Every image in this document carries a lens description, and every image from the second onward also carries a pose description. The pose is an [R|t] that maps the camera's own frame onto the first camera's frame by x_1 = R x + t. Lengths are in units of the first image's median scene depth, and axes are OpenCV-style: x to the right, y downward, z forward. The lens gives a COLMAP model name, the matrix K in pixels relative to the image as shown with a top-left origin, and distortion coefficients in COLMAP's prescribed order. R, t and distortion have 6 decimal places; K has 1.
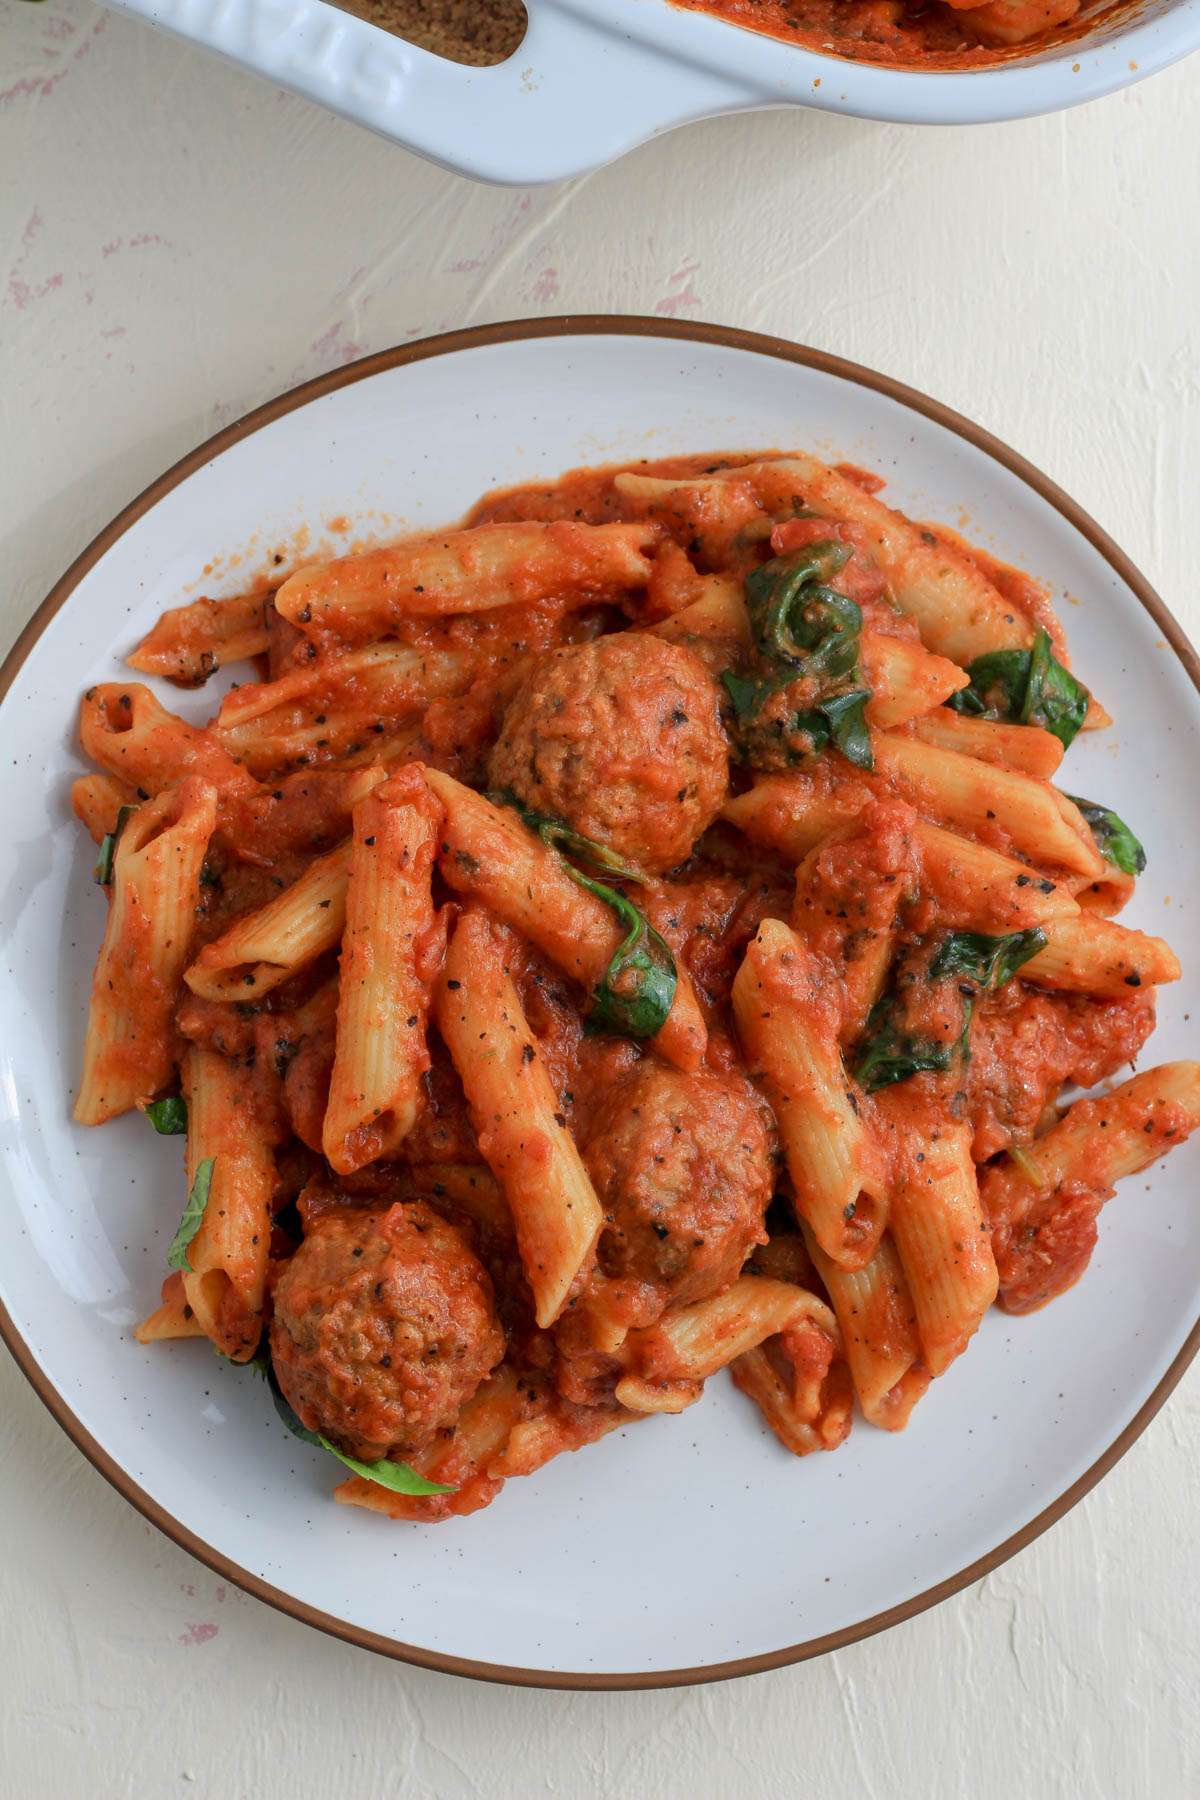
lens RADIAL K [[4465.4, 0, 600.0], [0, 4465.4, 900.0], [0, 0, 1]] dist [-0.093862, -0.256209]
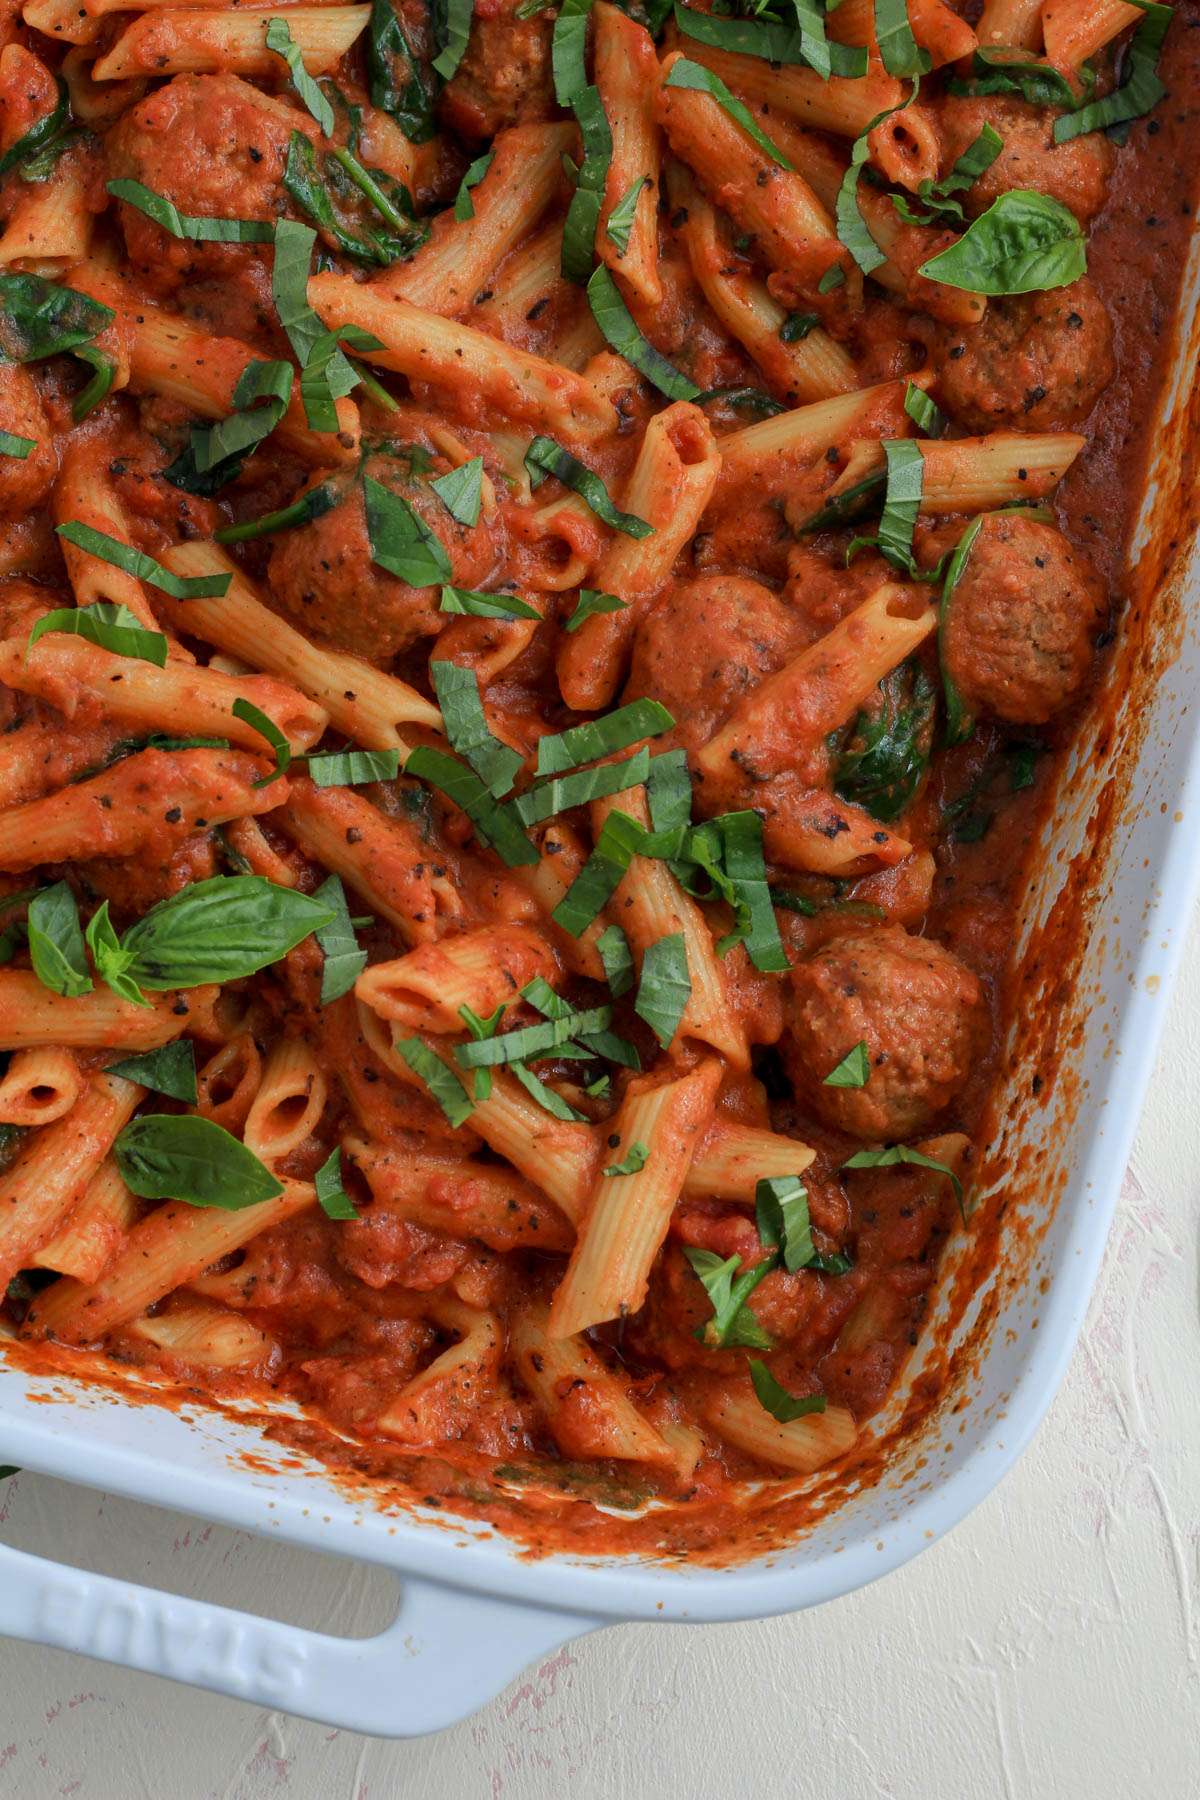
lens RADIAL K [[4465.4, 0, 600.0], [0, 4465.4, 900.0], [0, 0, 1]] dist [-0.093862, -0.256209]
pose [[0.981826, -0.185580, 0.039711, 0.020306], [0.185640, 0.982615, 0.002194, -0.342228], [-0.039428, 0.005218, 0.999209, -0.134479]]
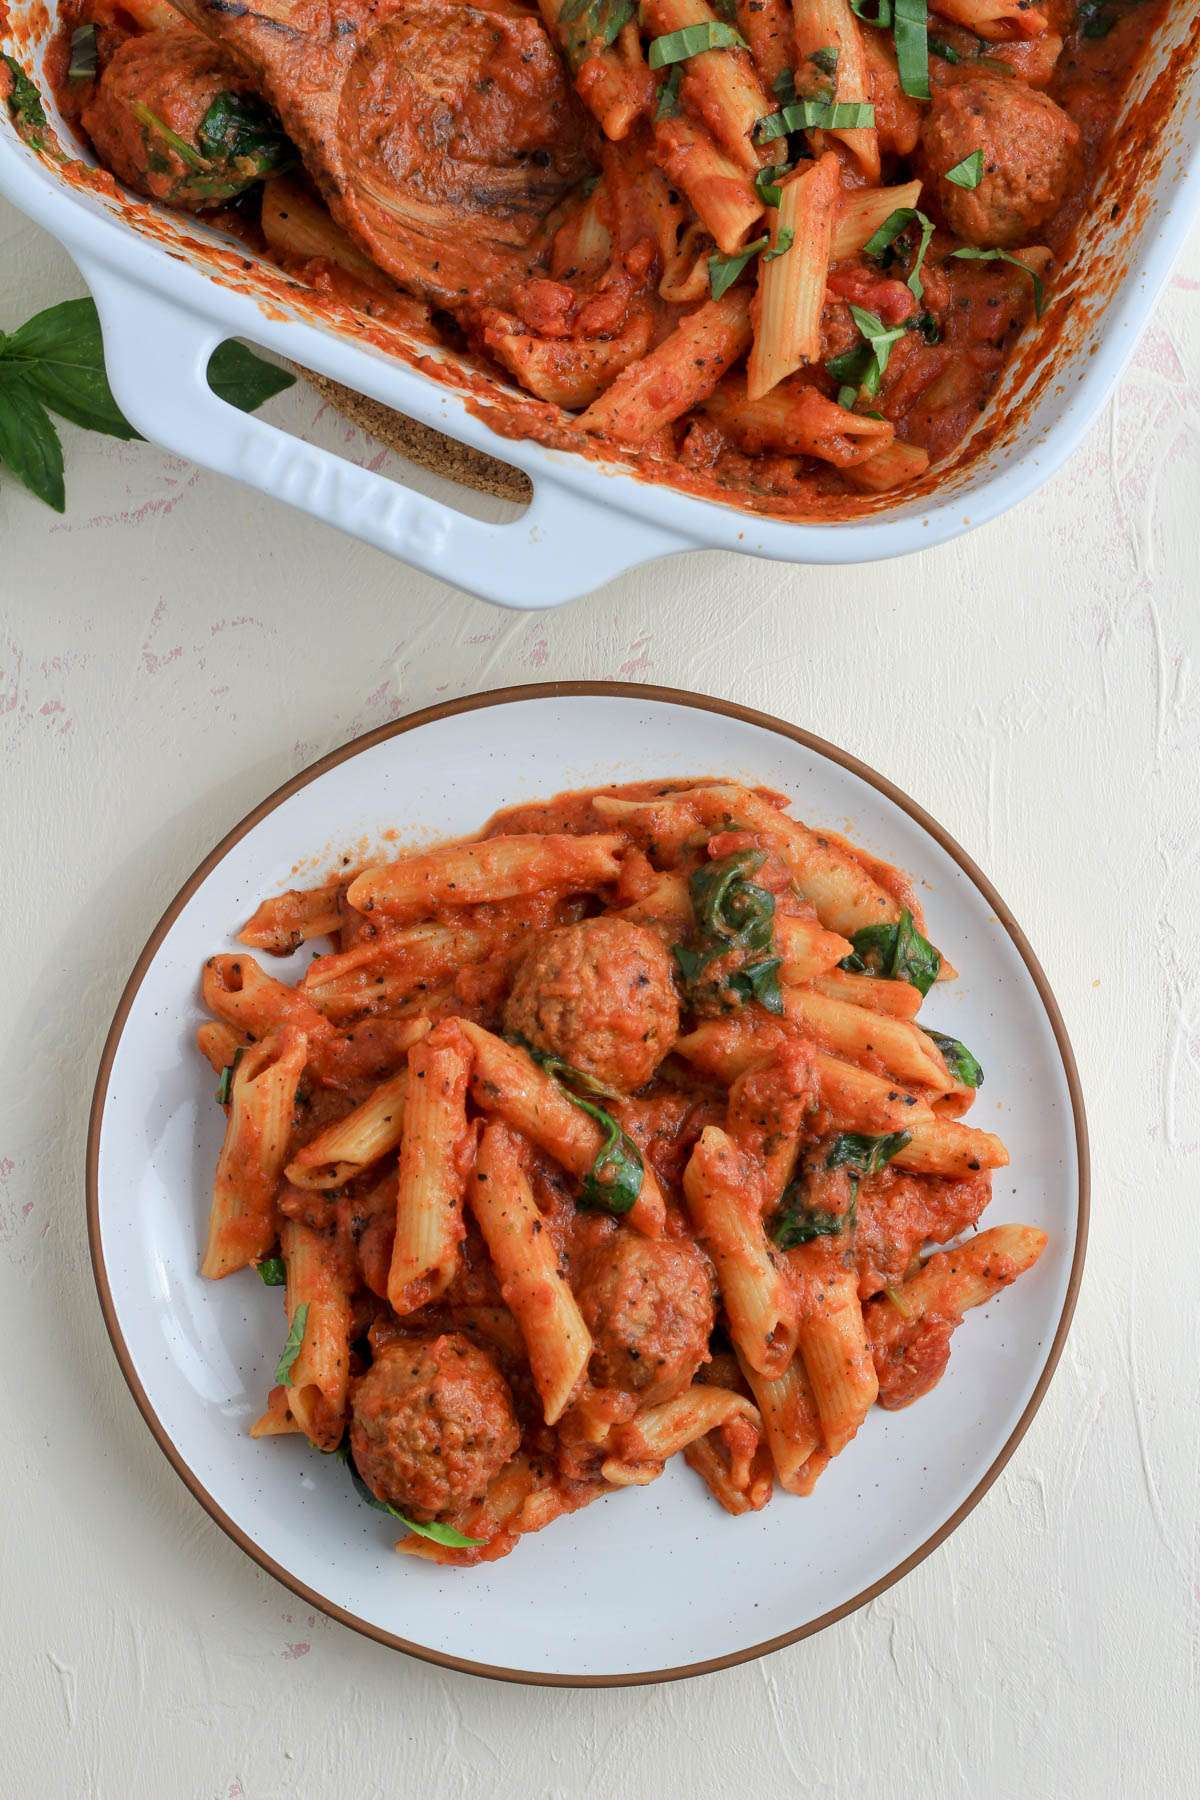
lens RADIAL K [[4465.4, 0, 600.0], [0, 4465.4, 900.0], [0, 0, 1]] dist [-0.093862, -0.256209]
pose [[0.999685, -0.008663, 0.023535, -0.027633], [0.008906, 0.999908, -0.010250, -0.051337], [-0.023444, 0.010457, 0.999670, -0.375508]]
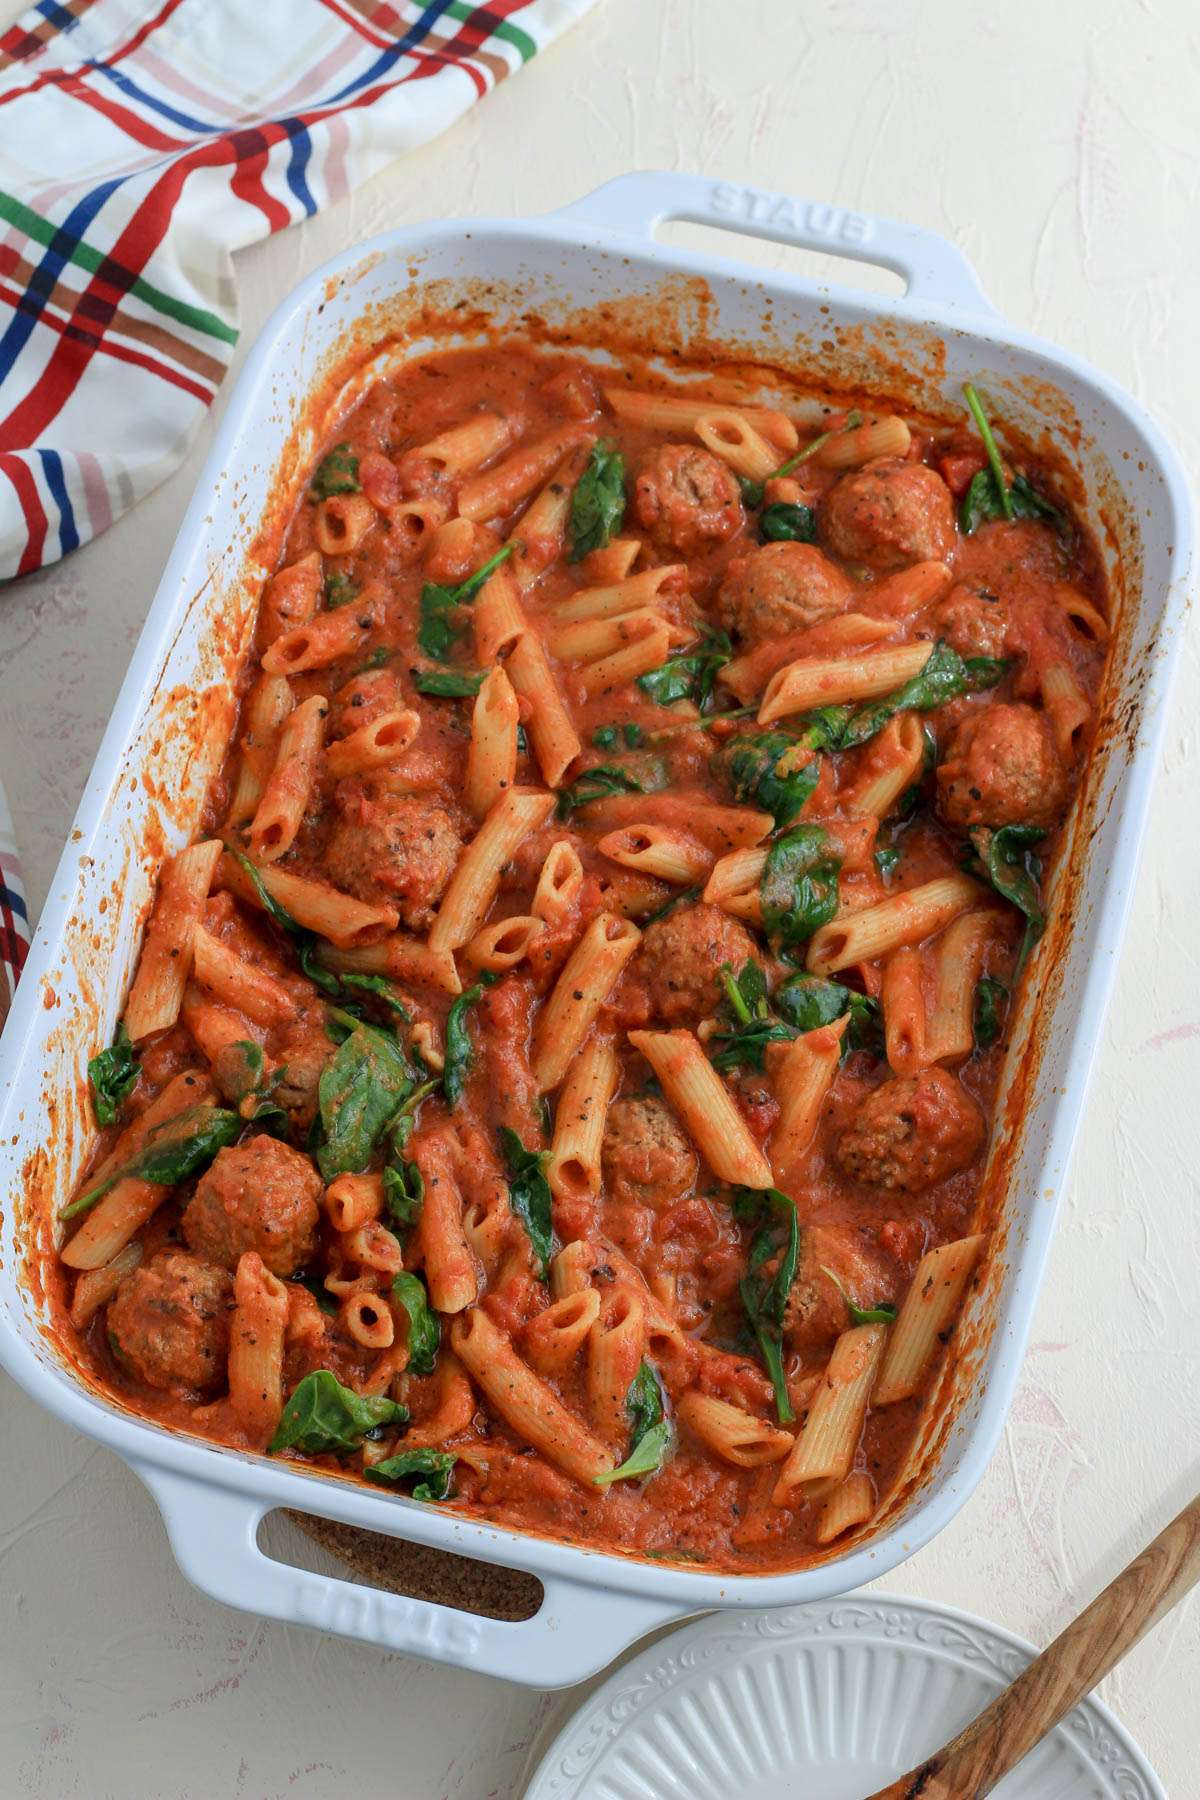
lens RADIAL K [[4465.4, 0, 600.0], [0, 4465.4, 900.0], [0, 0, 1]] dist [-0.093862, -0.256209]
pose [[0.982017, -0.174031, 0.073189, -0.068245], [0.188439, 0.927309, -0.323402, 0.099259], [-0.011586, 0.331378, 0.943427, -0.616038]]
